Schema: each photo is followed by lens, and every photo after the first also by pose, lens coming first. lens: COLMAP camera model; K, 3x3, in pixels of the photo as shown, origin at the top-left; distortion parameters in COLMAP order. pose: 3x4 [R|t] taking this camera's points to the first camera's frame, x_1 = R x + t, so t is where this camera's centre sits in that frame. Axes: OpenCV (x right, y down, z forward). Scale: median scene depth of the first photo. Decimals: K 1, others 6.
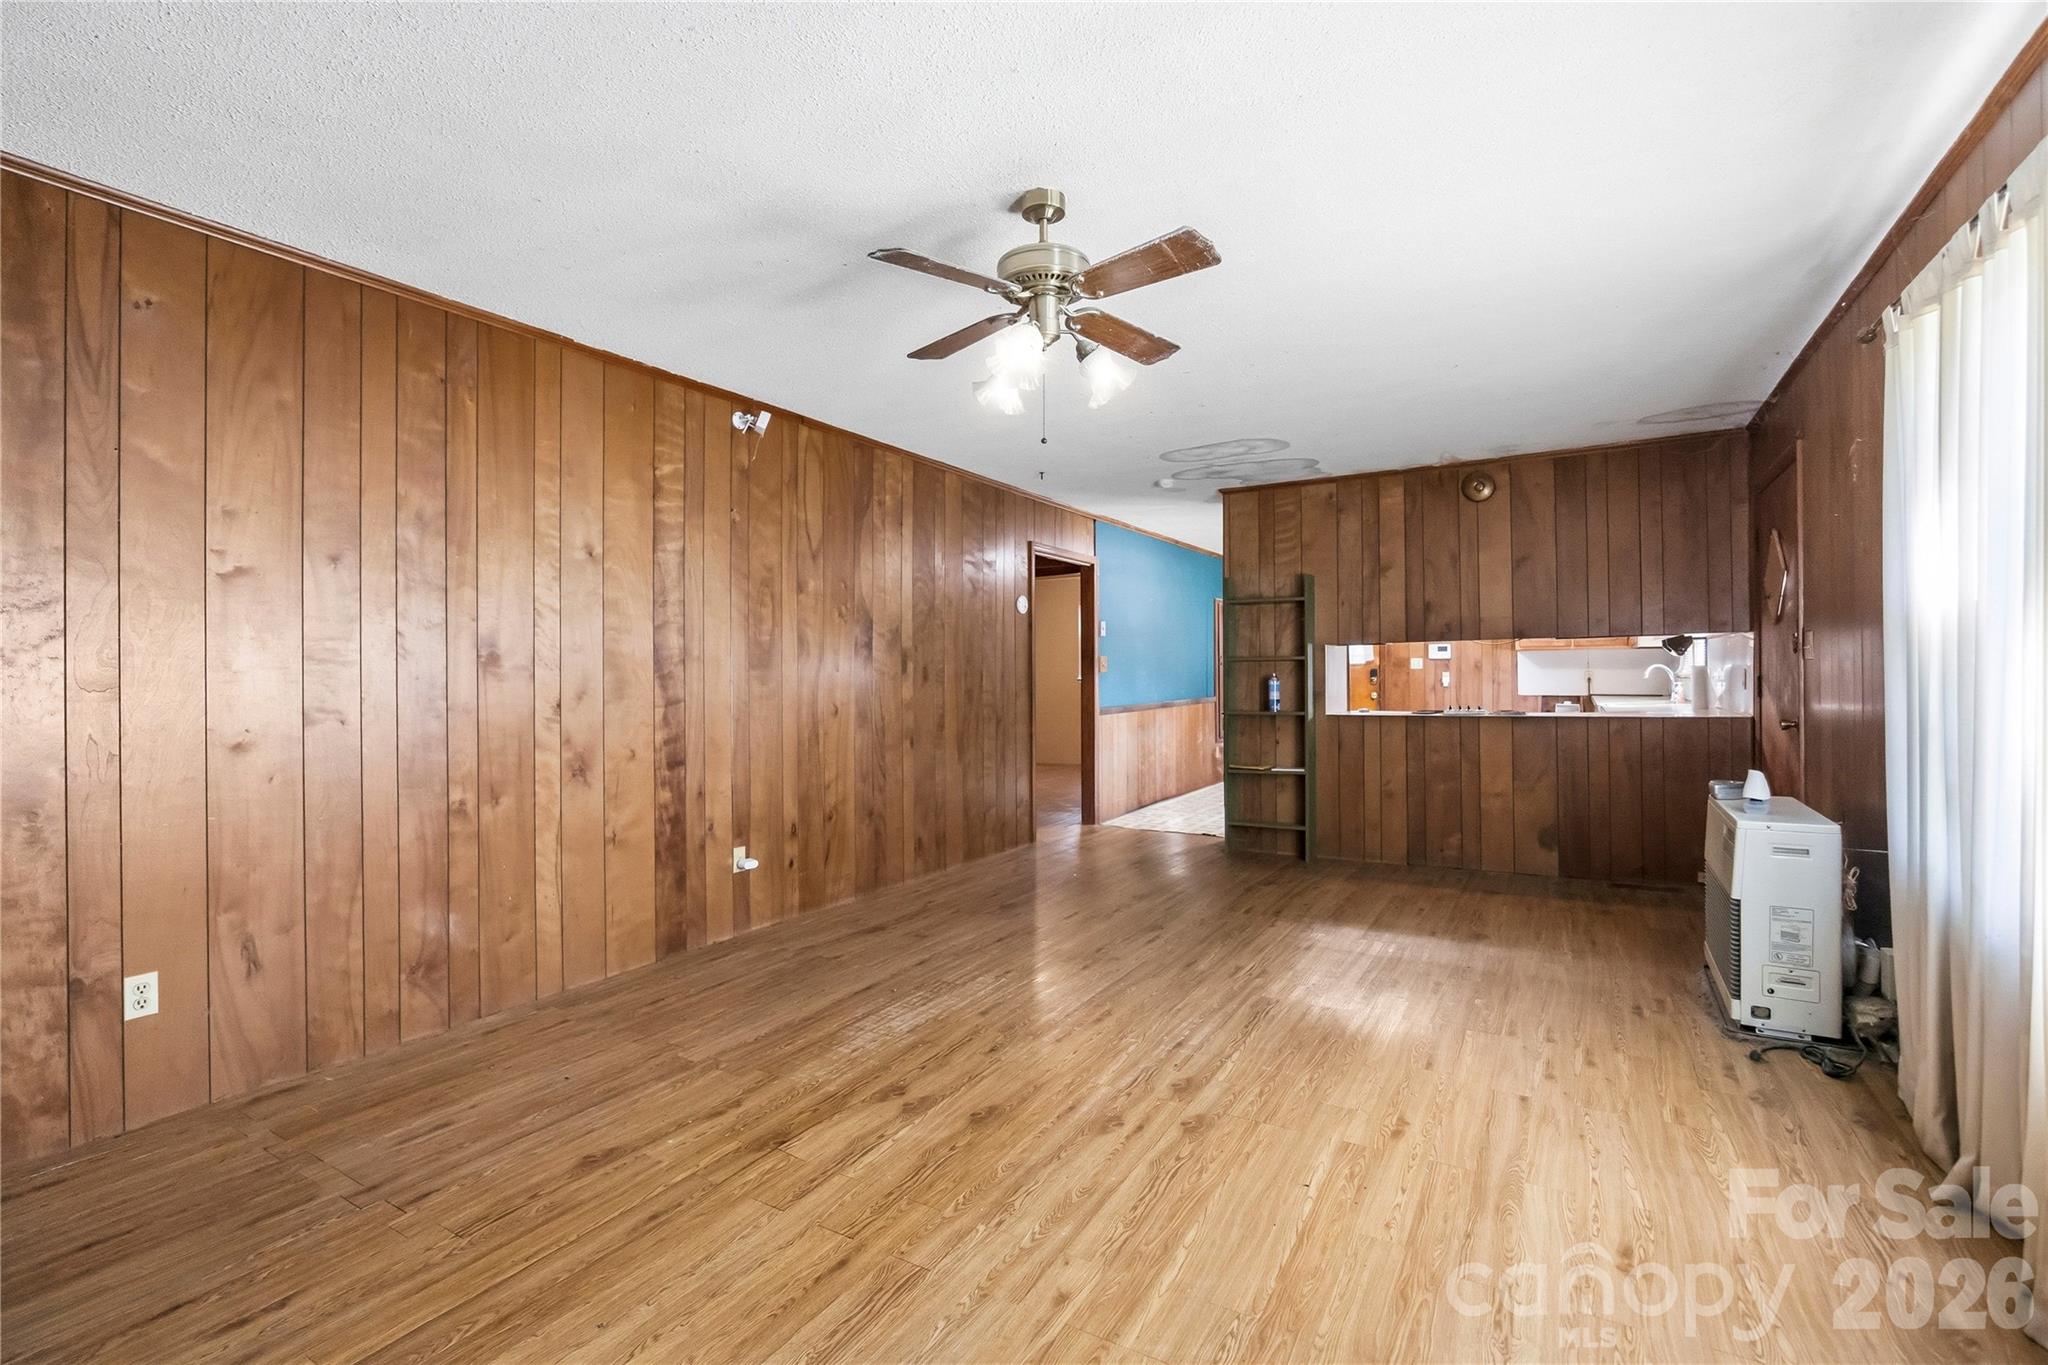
lens RADIAL K [[942.4, 0, 1032.7], [0, 942.4, 674.4], [0, 0, 1]] dist [-0.003570, -0.000179]
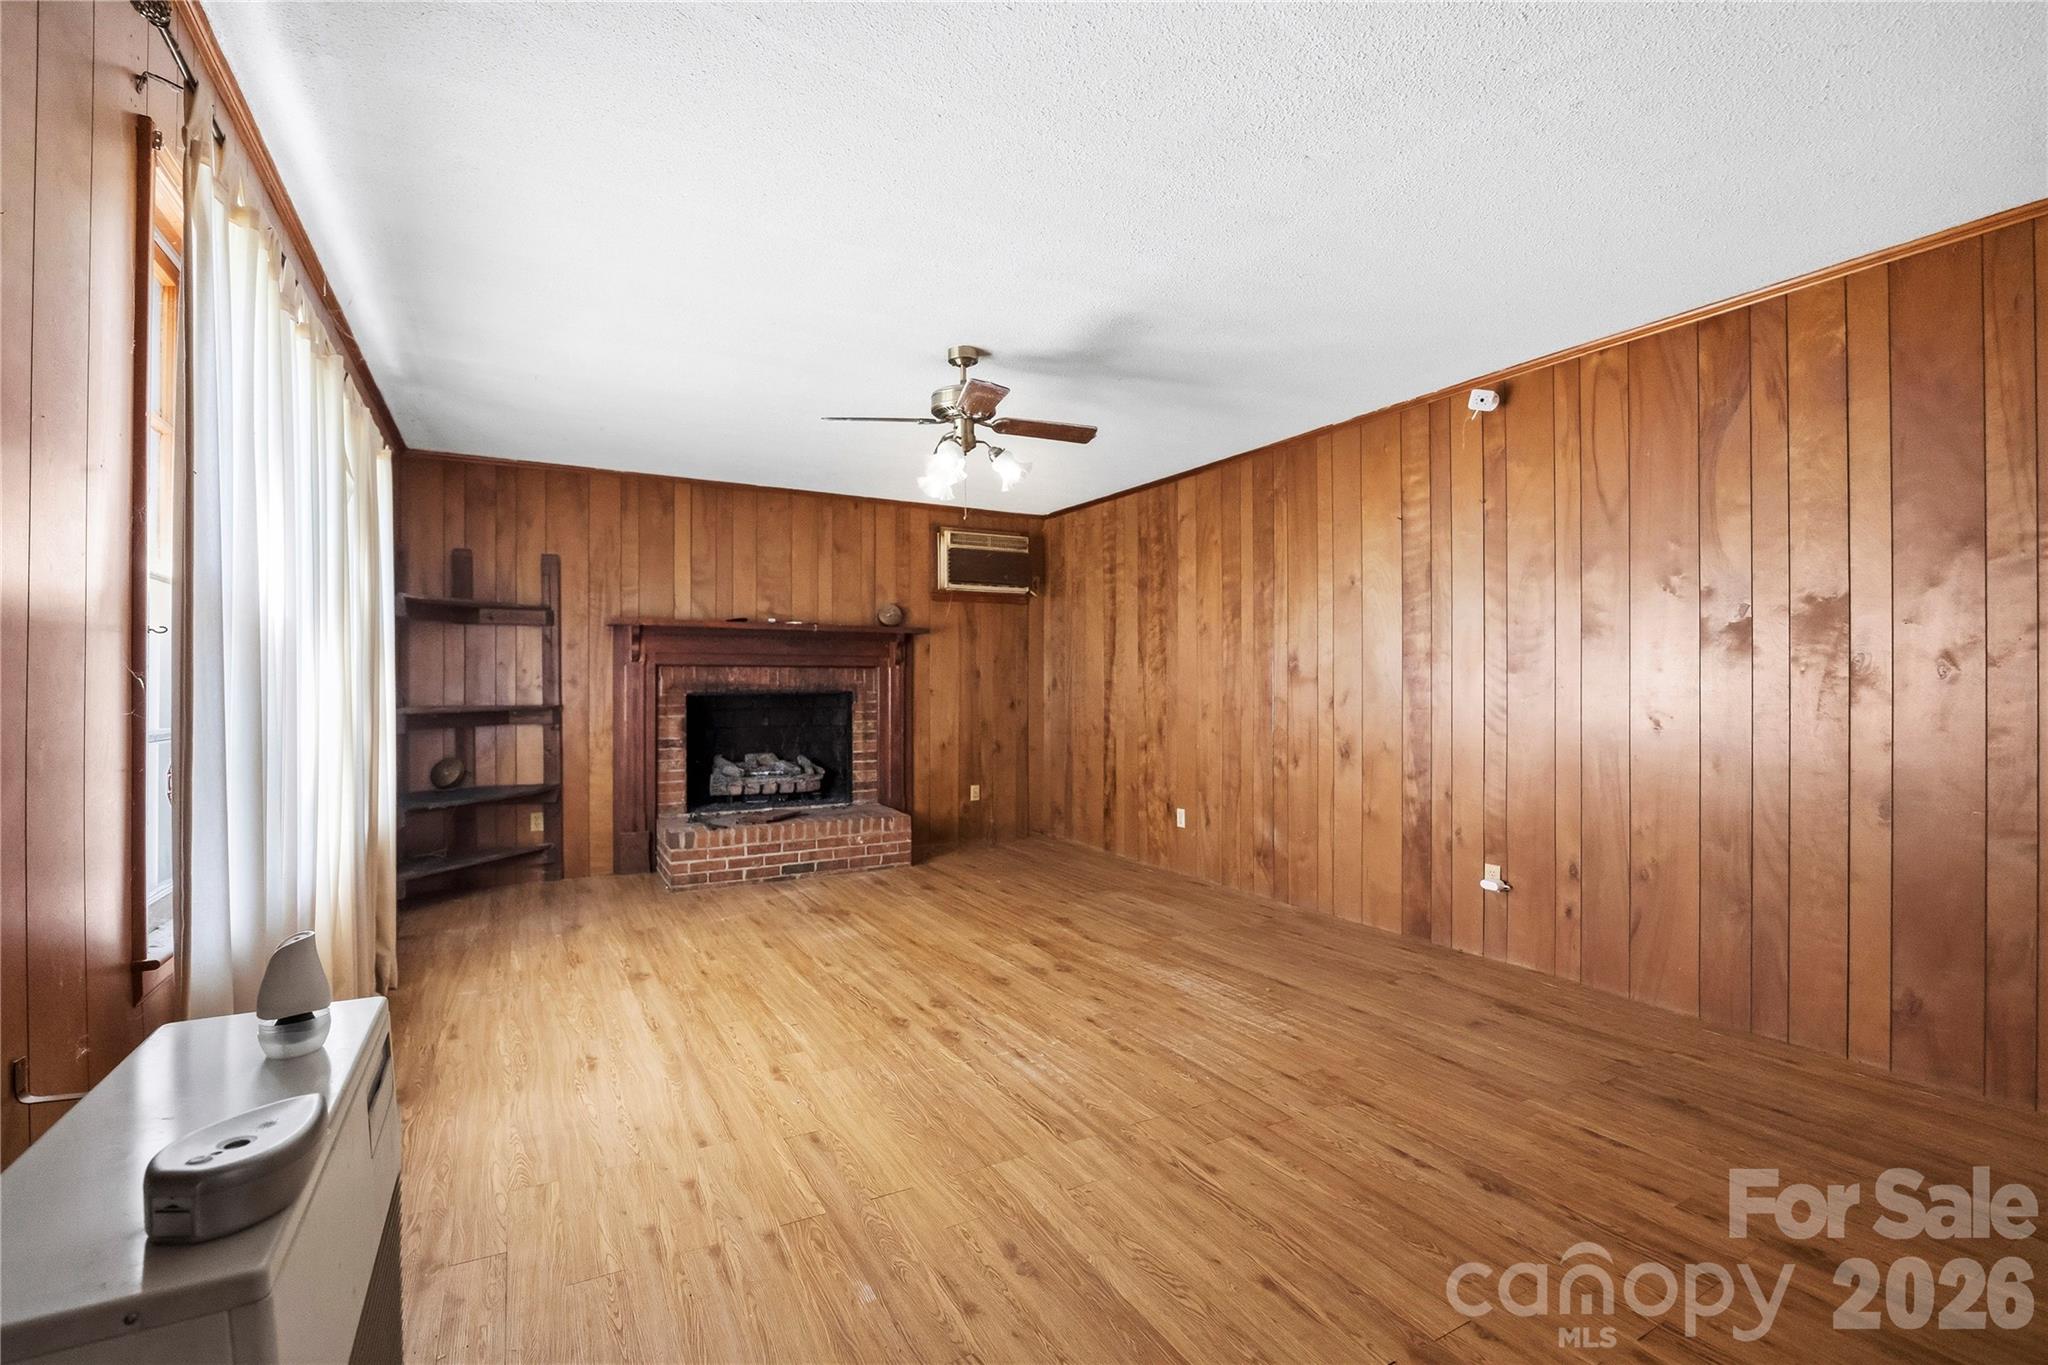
lens RADIAL K [[942.4, 0, 1032.1], [0, 942.4, 686.4], [0, 0, 1]] dist [-0.003570, -0.000179]
pose [[-0.525019, 0.006938, -0.851062, 1.025045], [0.007043, 0.999968, 0.003807, 0.003560], [0.851062, -0.003995, -0.525051, 1.591691]]
